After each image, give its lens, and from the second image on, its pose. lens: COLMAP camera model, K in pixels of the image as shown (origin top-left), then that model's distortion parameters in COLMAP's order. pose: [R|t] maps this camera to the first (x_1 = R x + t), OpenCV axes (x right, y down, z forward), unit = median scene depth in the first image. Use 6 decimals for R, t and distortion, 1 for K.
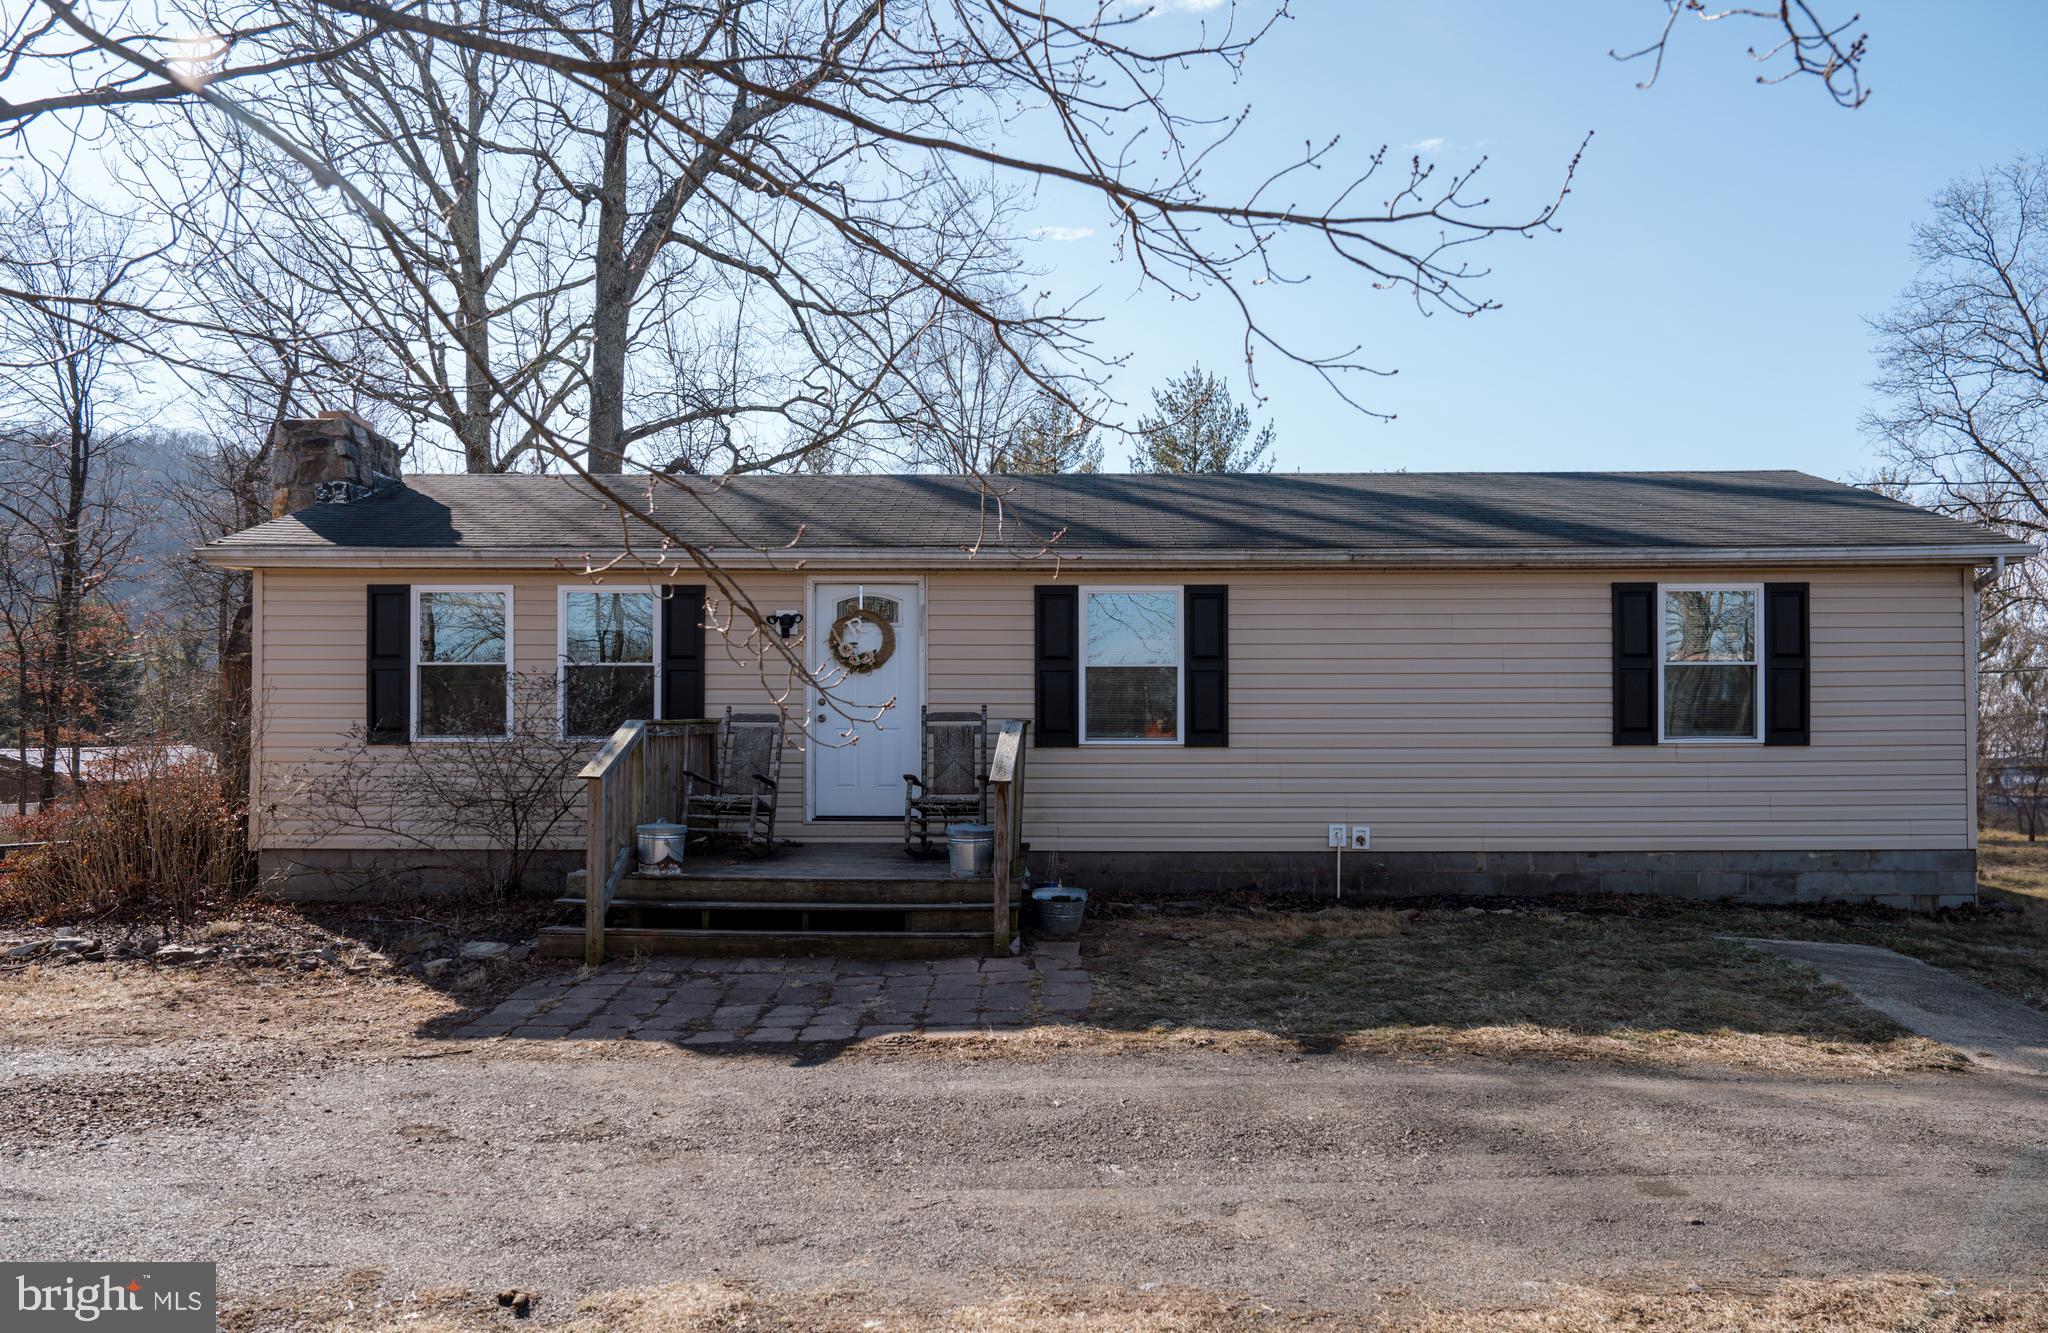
lens RADIAL K [[1476.5, 0, 1023.8], [0, 1476.5, 677.6], [0, 0, 1]] dist [-0.009915, -0.002443]
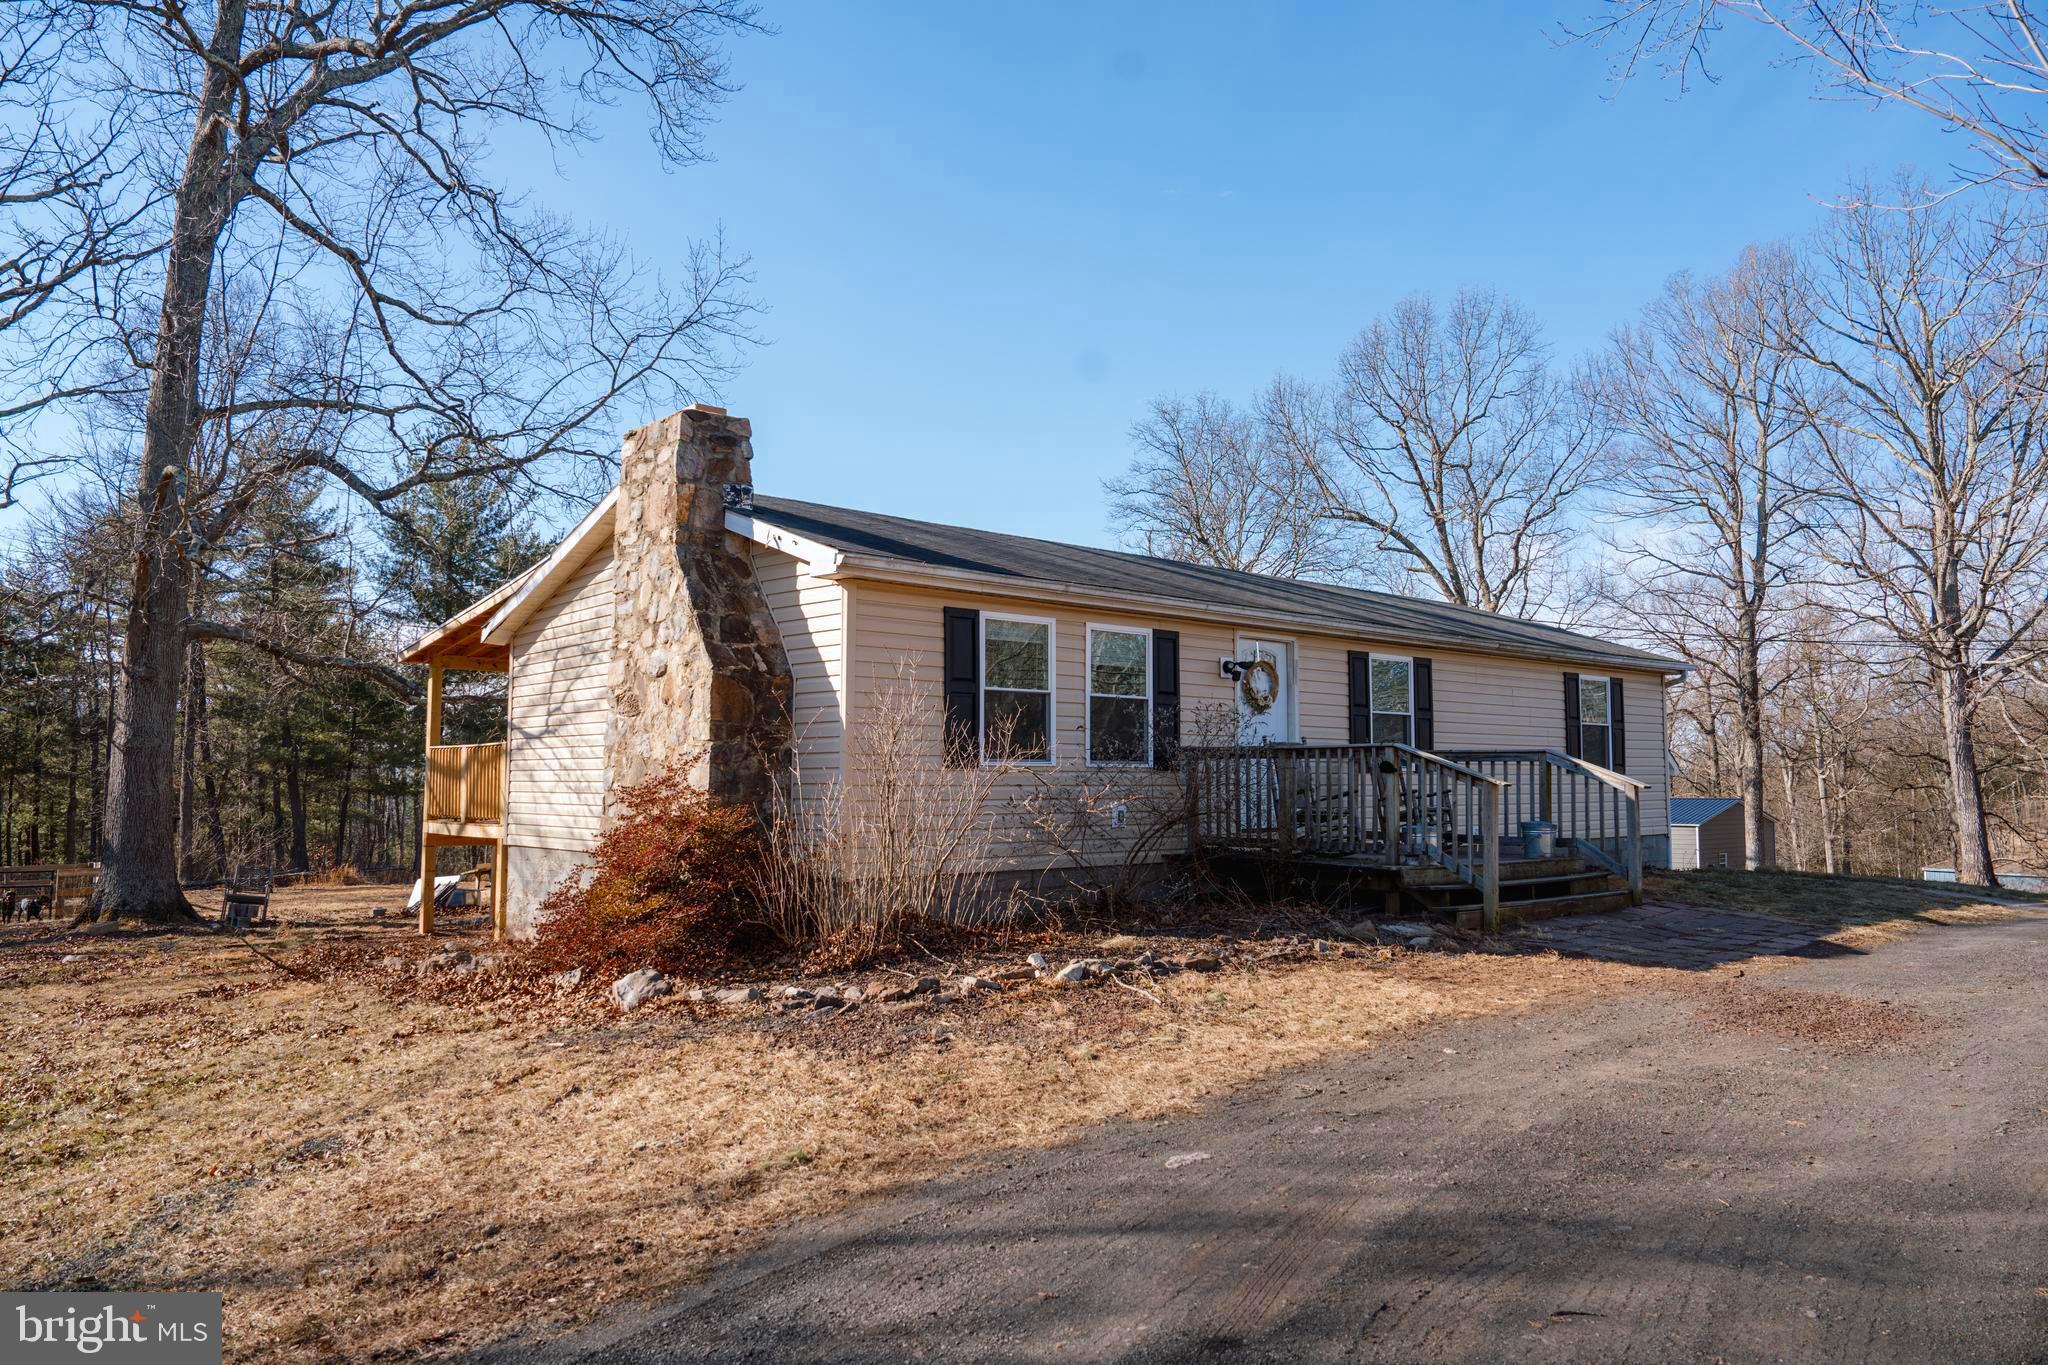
lens RADIAL K [[1370.4, 0, 1017.9], [0, 1370.4, 675.7], [0, 0, 1]] dist [0.009090, 0.001835]
pose [[0.734763, 0.052055, 0.676323, -1.086504], [-0.024154, 0.998427, -0.050605, 0.031076], [-0.677893, 0.020847, 0.734865, 0.296863]]
